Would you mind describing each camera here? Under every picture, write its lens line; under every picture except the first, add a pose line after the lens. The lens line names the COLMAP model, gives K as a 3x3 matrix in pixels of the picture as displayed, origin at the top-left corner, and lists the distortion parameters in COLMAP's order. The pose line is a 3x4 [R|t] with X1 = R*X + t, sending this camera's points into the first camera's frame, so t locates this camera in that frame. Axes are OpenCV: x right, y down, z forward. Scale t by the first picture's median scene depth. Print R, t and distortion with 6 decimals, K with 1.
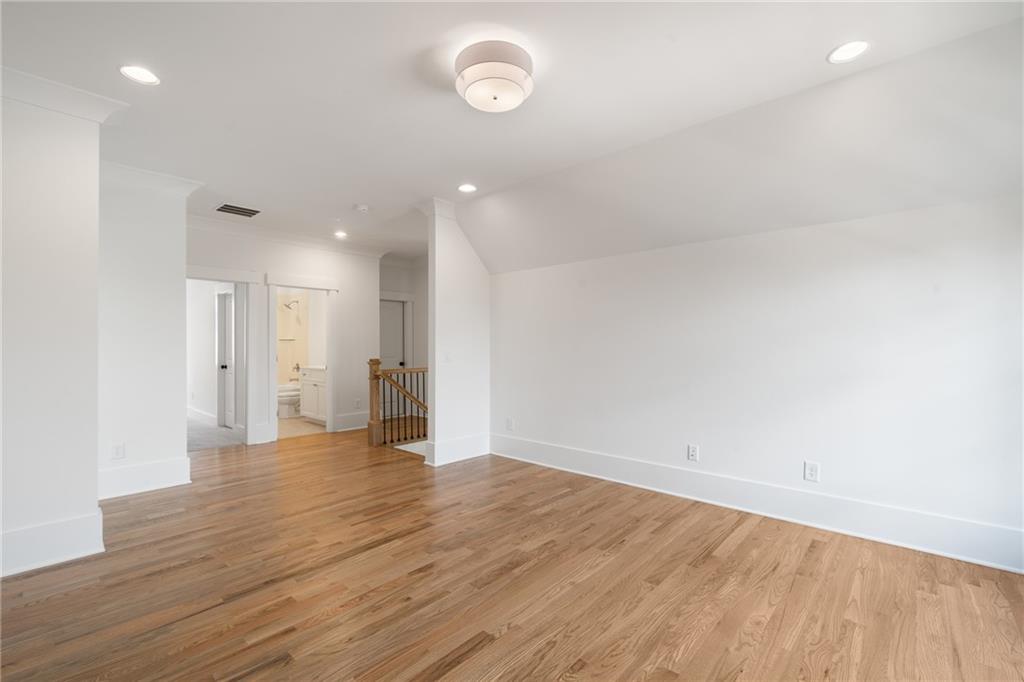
lens RADIAL K [[447.3, 0, 510.4], [0, 447.3, 340.4], [0, 0, 1]] dist [0.001532, -0.000311]
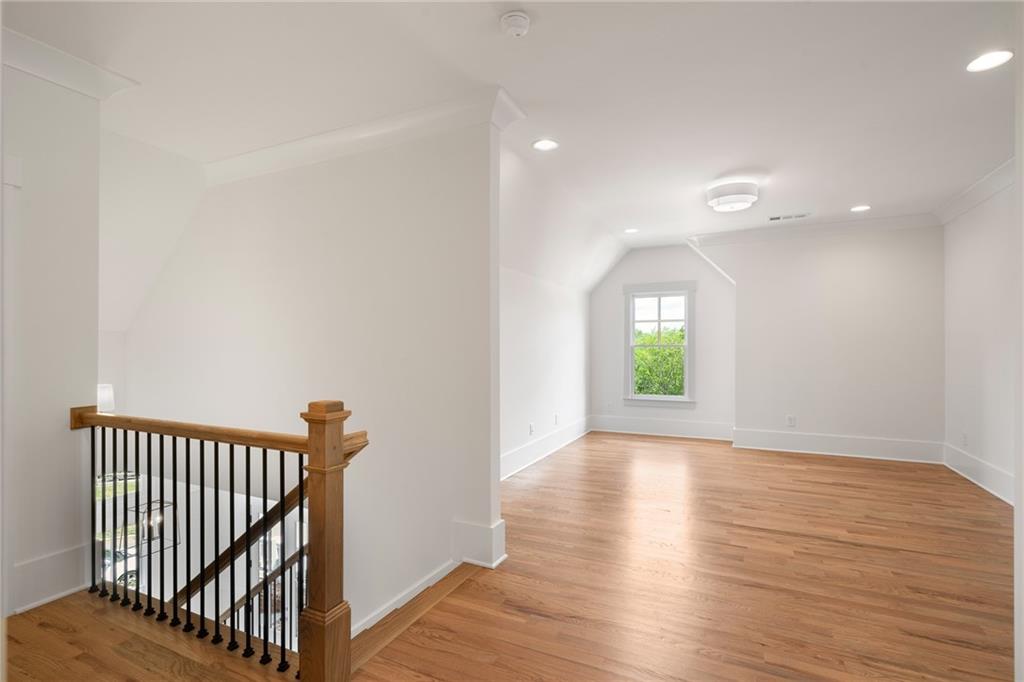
lens RADIAL K [[477.5, 0, 512.1], [0, 477.5, 346.0], [0, 0, 1]] dist [0.002958, -0.000597]
pose [[-0.284015, 0.008868, 0.958779, -1.264708], [-0.009227, 0.999886, -0.011982, 0.010354], [-0.958775, -0.012250, -0.283901, 1.889673]]
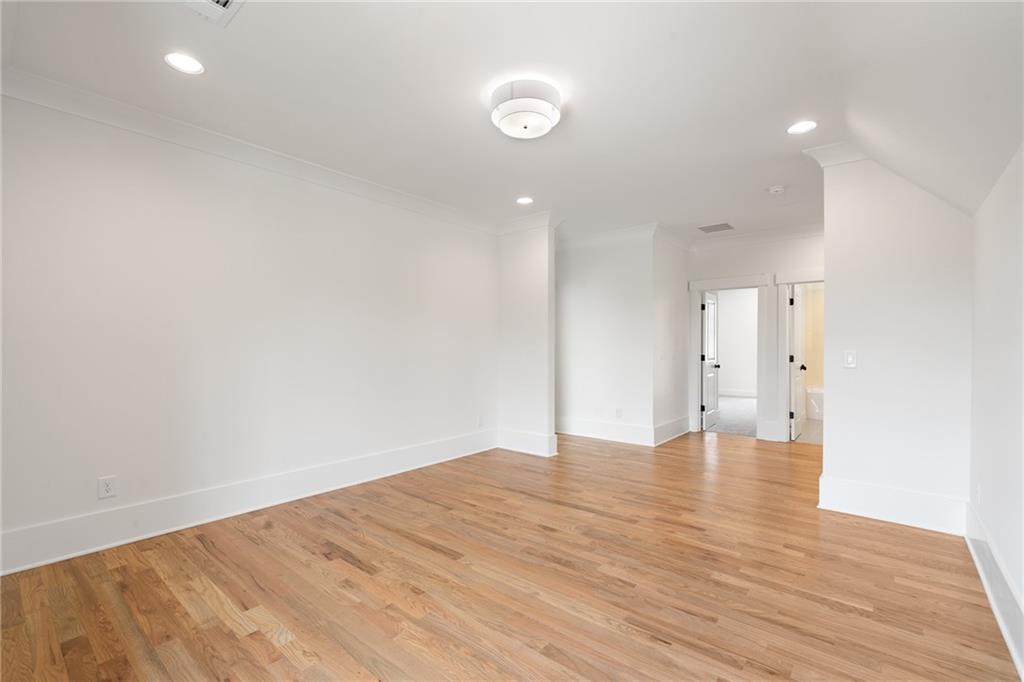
lens RADIAL K [[447.3, 0, 516.0], [0, 447.3, 346.2], [0, 0, 1]] dist [0.001532, -0.000311]
pose [[0.053007, 0.001542, -0.998593, 0.885029], [0.013528, 0.999906, 0.002263, 0.006176], [0.998502, -0.013629, 0.052982, 0.736870]]
